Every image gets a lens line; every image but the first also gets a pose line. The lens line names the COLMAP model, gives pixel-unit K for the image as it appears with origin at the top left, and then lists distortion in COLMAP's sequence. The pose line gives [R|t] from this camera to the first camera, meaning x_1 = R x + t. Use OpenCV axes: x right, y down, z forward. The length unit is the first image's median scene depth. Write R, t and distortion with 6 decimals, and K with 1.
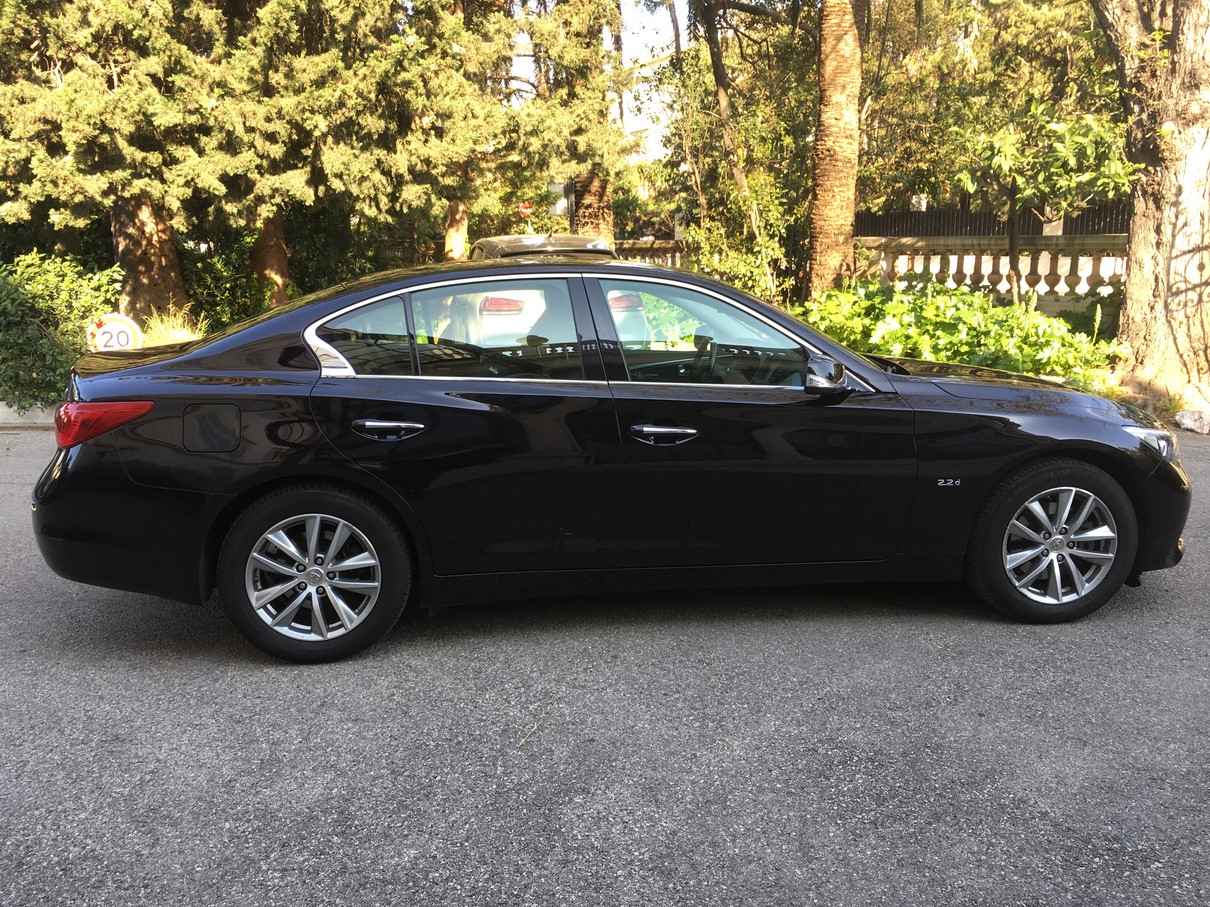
lens RADIAL K [[1030.8, 0, 600.0], [0, 1030.8, 452.7], [0, 0, 1]] dist [0.082265, -0.109187]
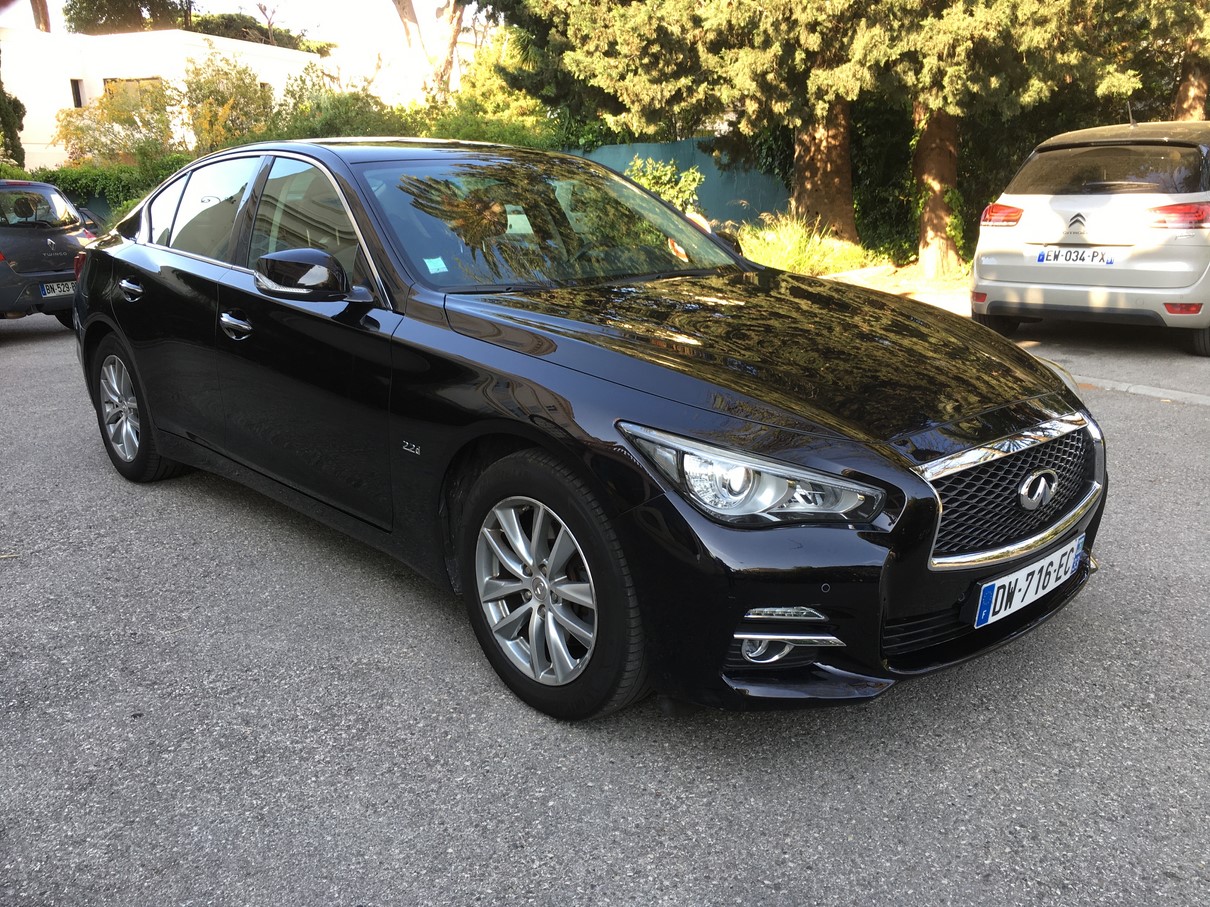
lens RADIAL K [[1030.8, 0, 600.0], [0, 1030.8, 452.7], [0, 0, 1]] dist [0.082265, -0.109187]
pose [[0.580076, 0.213505, -0.786084, 0.382364], [-0.153500, 0.976400, 0.151923, -0.037316], [0.799969, 0.032537, 0.599159, 0.270548]]
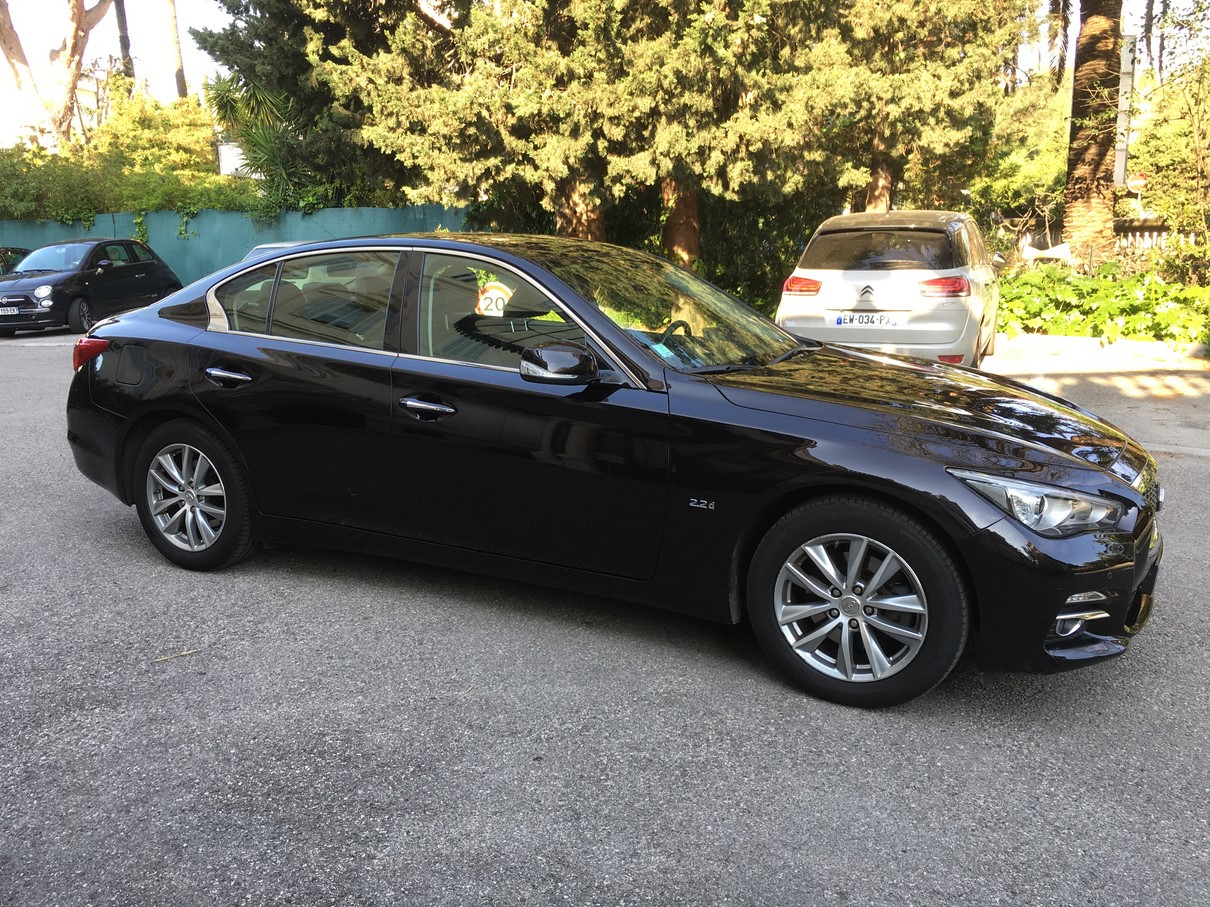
lens RADIAL K [[1030.8, 0, 600.0], [0, 1030.8, 452.7], [0, 0, 1]] dist [0.082265, -0.109187]
pose [[0.825145, 0.128362, -0.550144, 0.288068], [-0.117806, 0.991531, 0.054655, -0.019493], [0.552501, 0.019712, 0.833279, 0.099636]]
